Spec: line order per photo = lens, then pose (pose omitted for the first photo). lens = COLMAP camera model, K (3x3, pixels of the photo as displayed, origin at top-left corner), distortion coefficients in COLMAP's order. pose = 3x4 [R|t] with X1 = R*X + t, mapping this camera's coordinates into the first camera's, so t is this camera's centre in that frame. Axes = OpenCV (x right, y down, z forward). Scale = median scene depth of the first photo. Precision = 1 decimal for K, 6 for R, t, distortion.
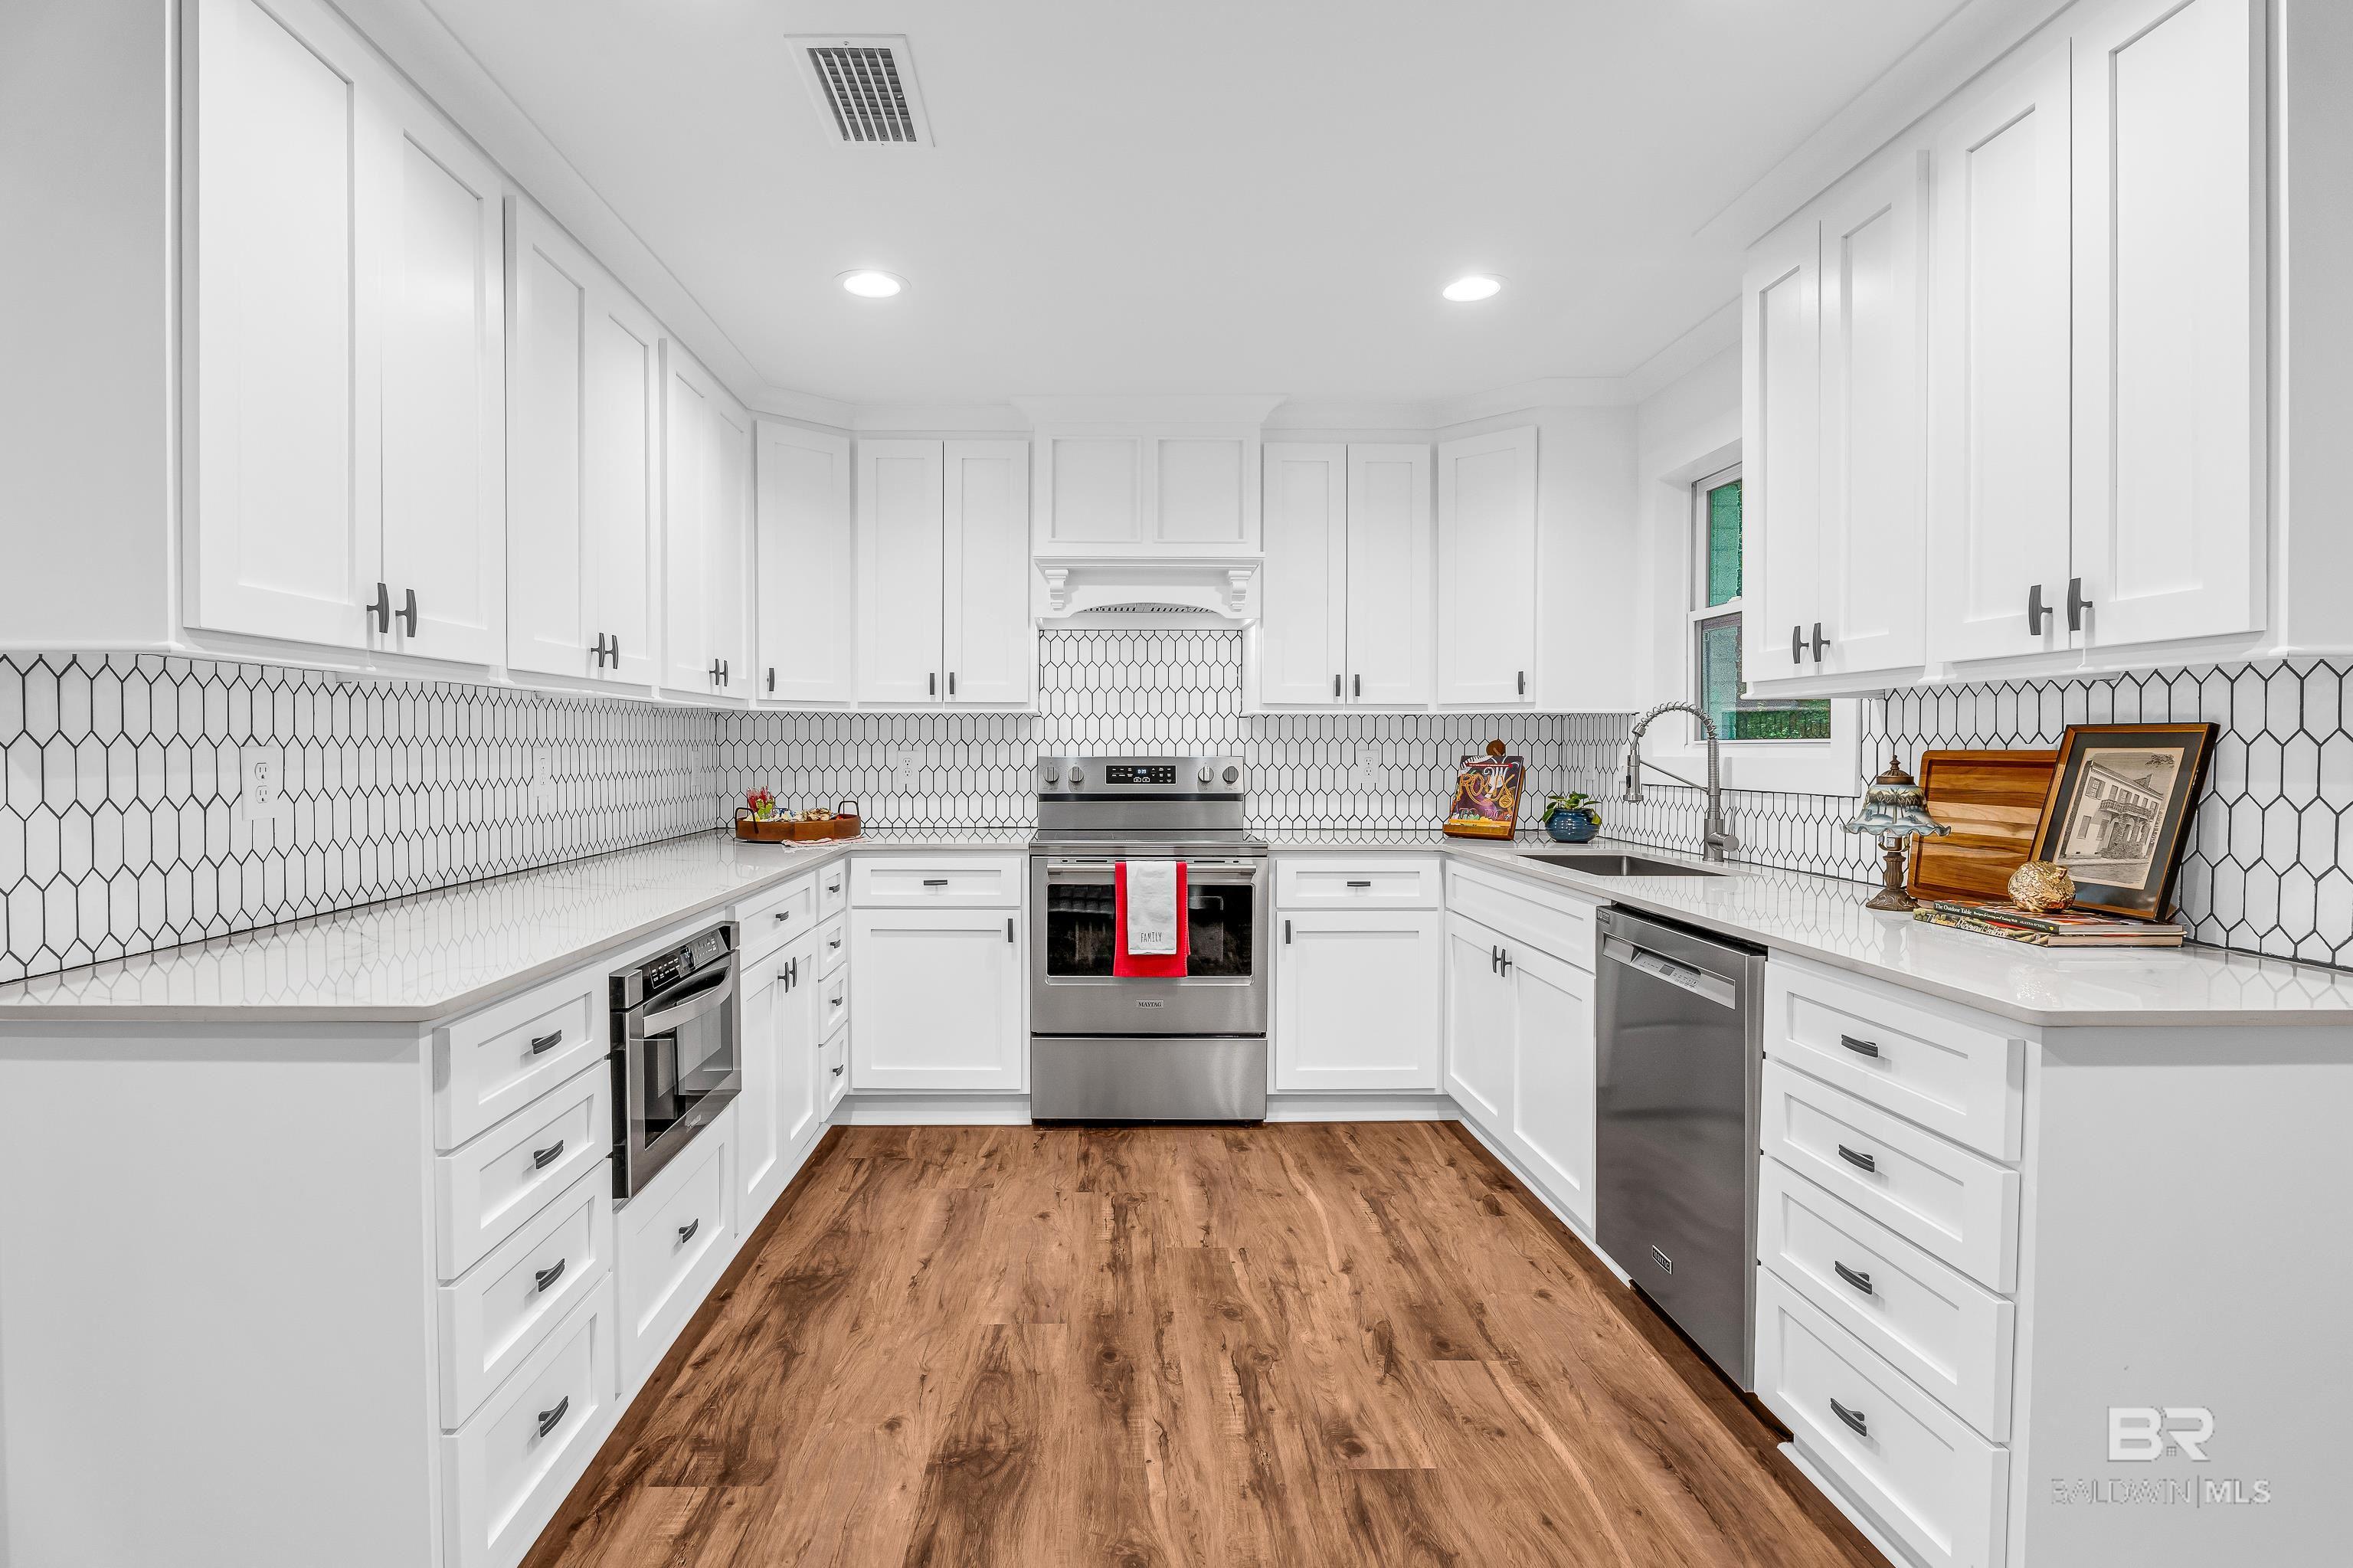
lens RADIAL K [[1151.9, 0, 1094.7], [0, 1151.9, 757.3], [0, 0, 1]] dist [-0.013200, 0.002893]
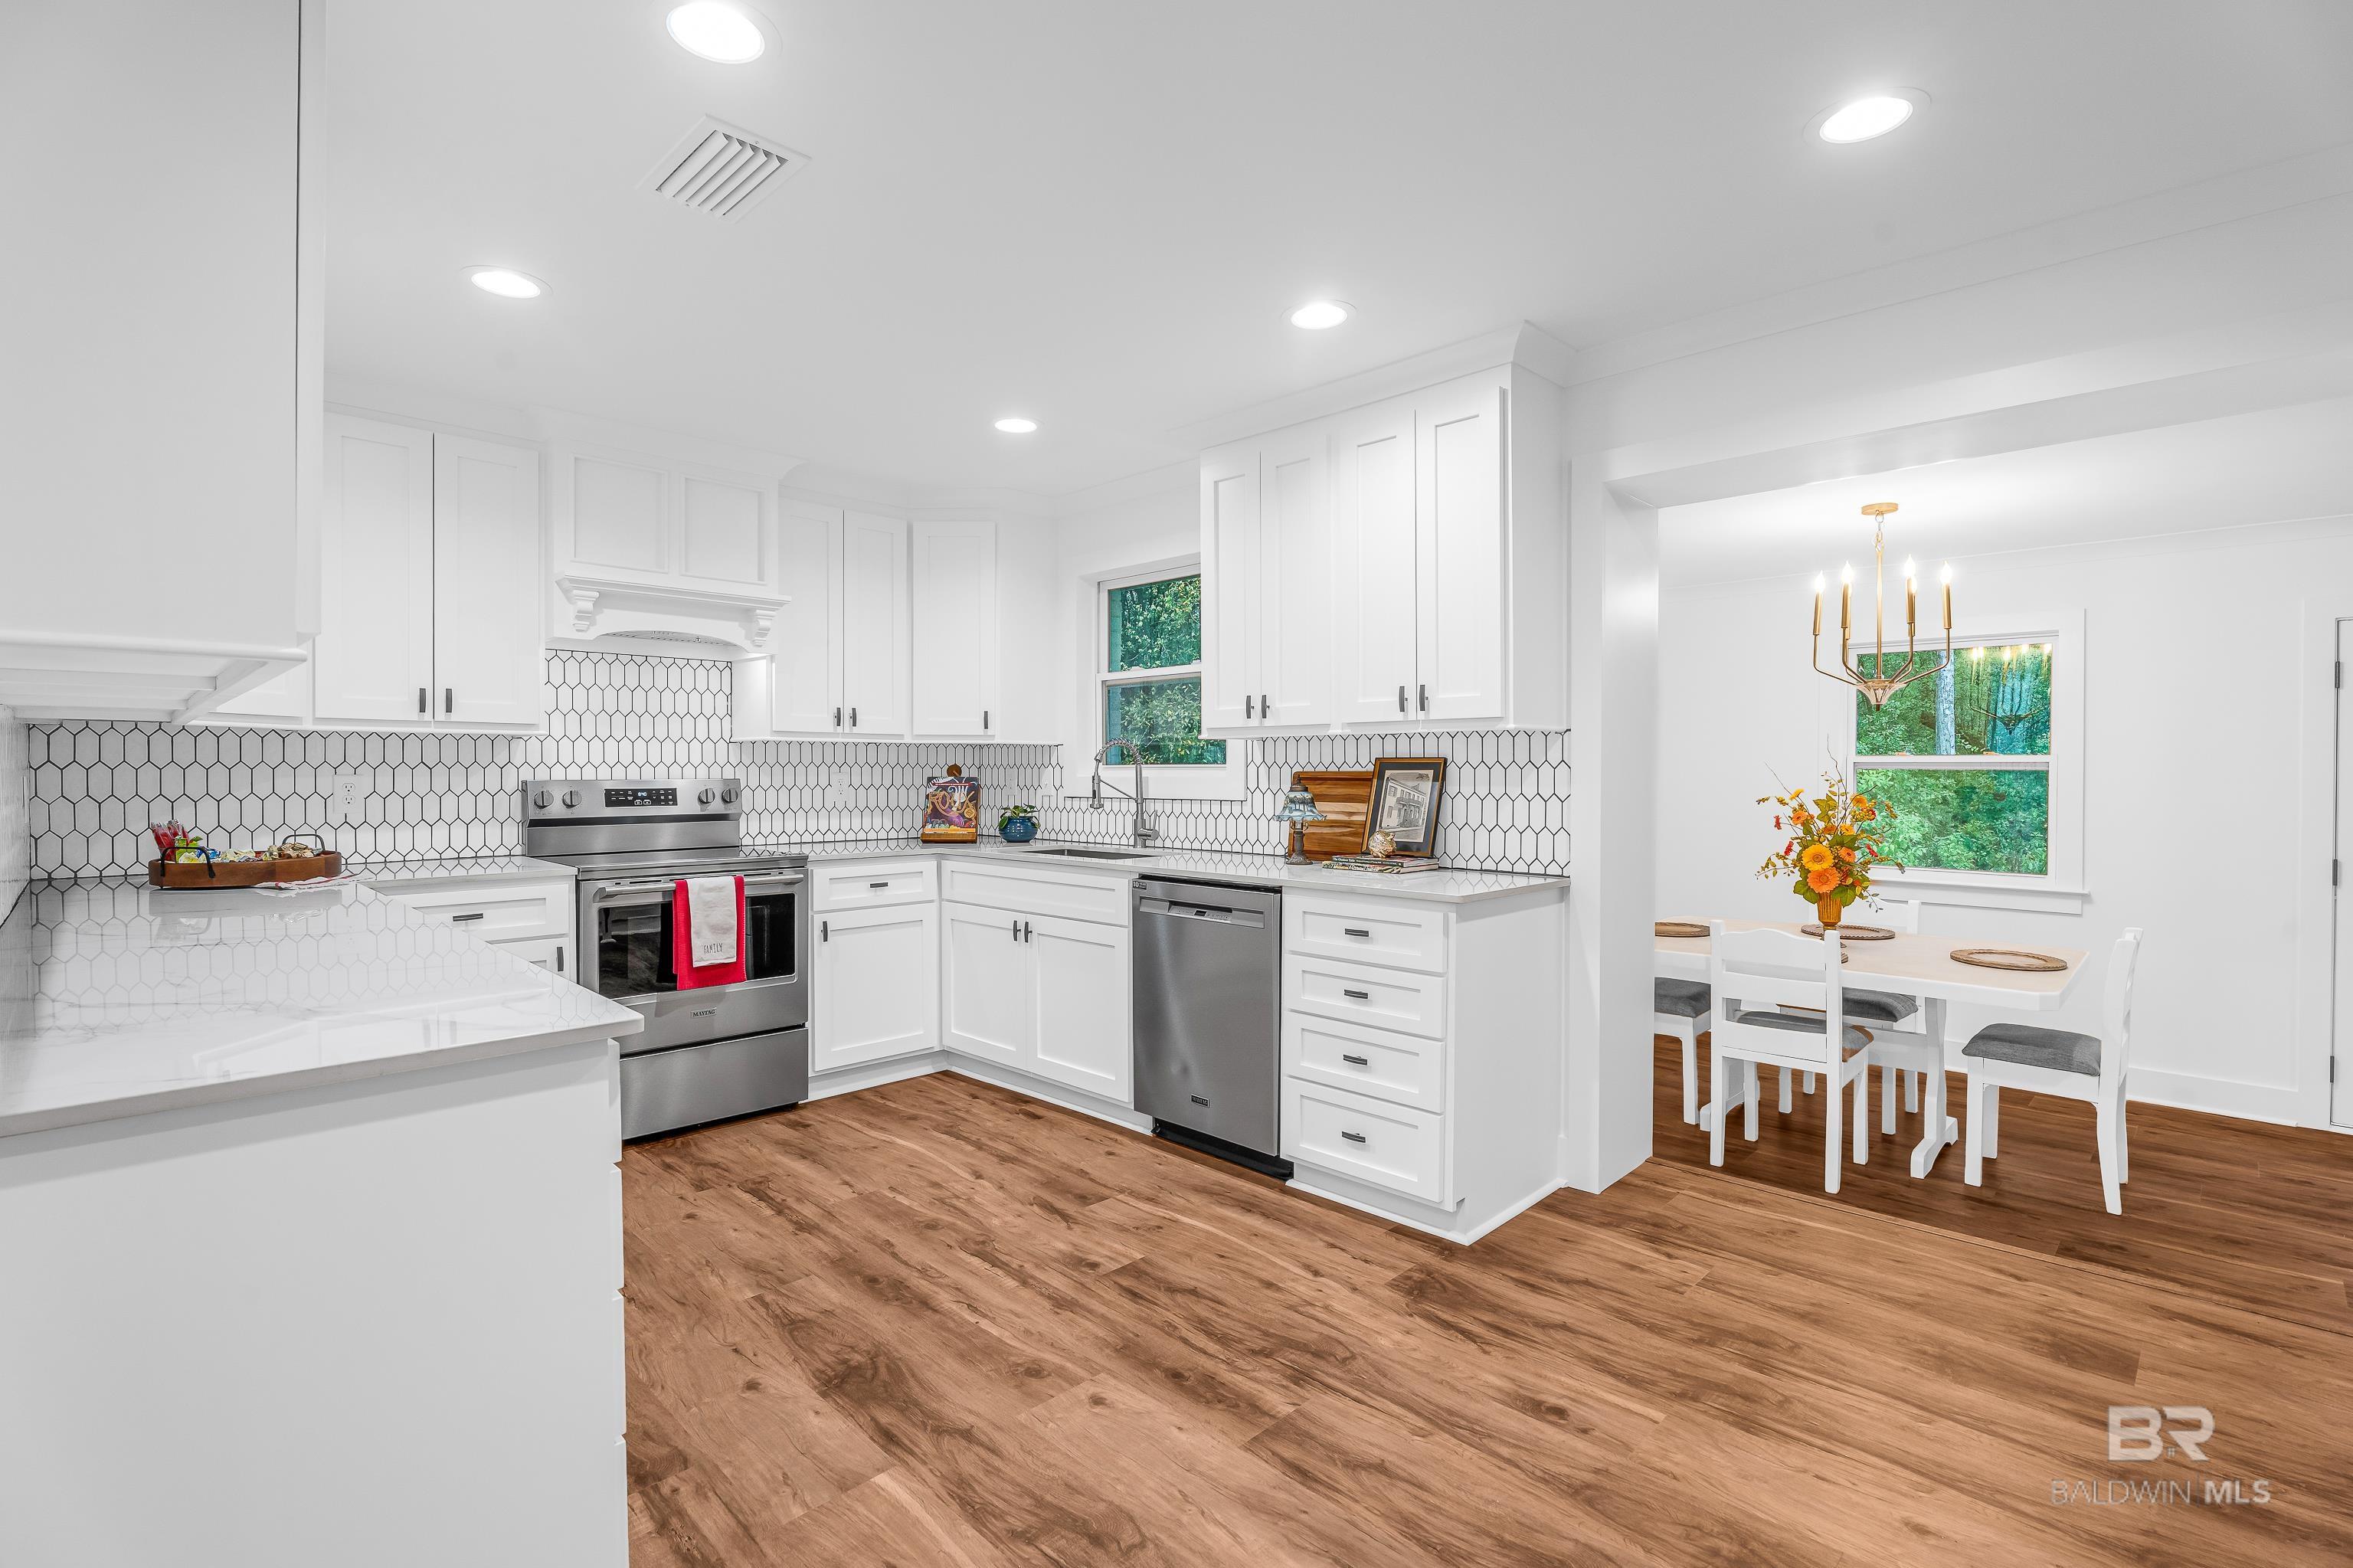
lens RADIAL K [[1098.6, 0, 1174.1], [0, 1098.6, 770.6], [0, 0, 1]] dist [-0.015850, 0.002734]
pose [[0.707519, -0.001274, 0.706693, -0.419441], [0.007015, 0.999962, -0.005221, -0.000321], [-0.706660, 0.008652, 0.707501, -0.021876]]
